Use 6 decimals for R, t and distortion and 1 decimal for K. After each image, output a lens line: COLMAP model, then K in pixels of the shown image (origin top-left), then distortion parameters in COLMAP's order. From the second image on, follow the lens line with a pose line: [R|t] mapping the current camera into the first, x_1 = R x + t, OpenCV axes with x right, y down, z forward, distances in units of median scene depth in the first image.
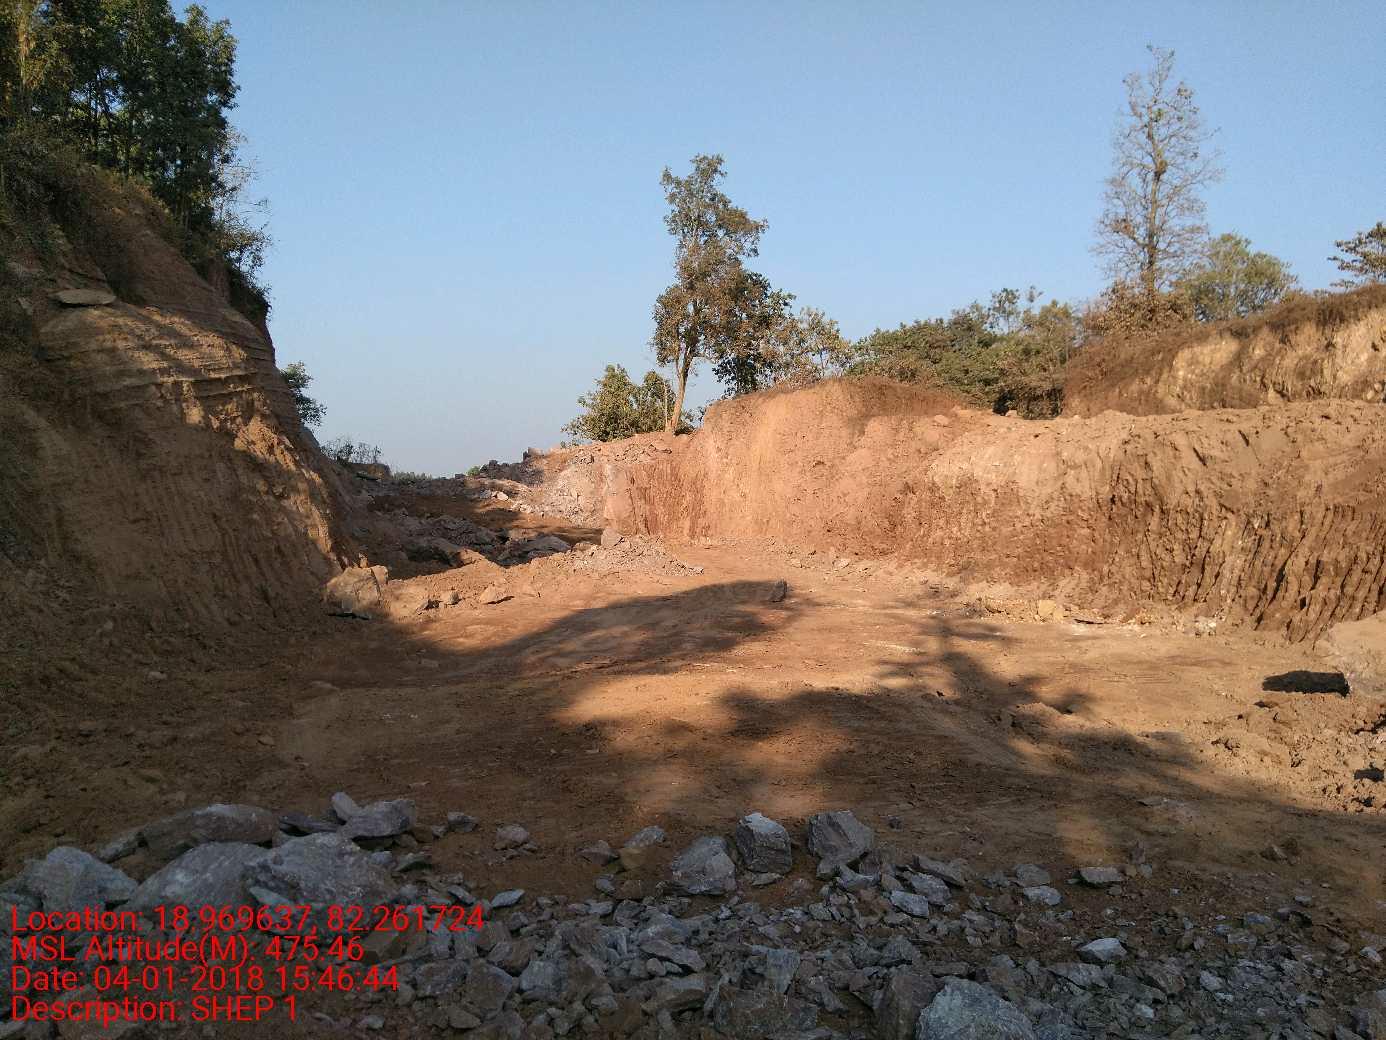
lens RADIAL K [[1049.2, 0, 693.0], [0, 1049.2, 520.0], [0, 0, 1]] dist [0.080905, 0.000664]
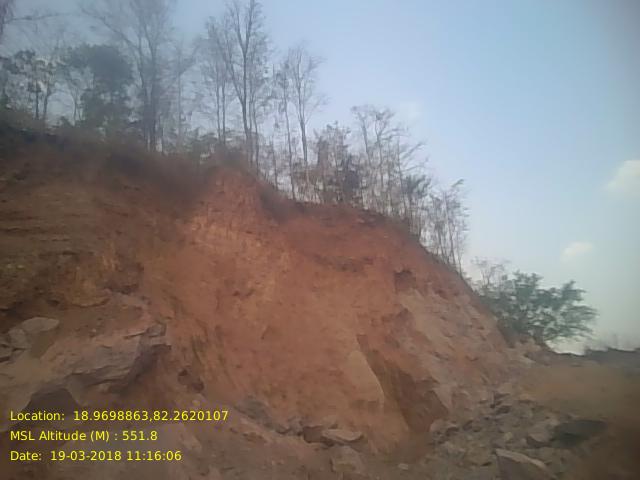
lens RADIAL K [[535.6, 0, 318.6], [0, 535.6, 249.4], [0, 0, 1]] dist [0.088388, -0.215115]
pose [[0.558403, -0.290509, -0.777040, -0.001767], [0.068987, 0.949695, -0.305483, 0.002241], [0.826697, 0.116977, 0.550354, 0.638981]]
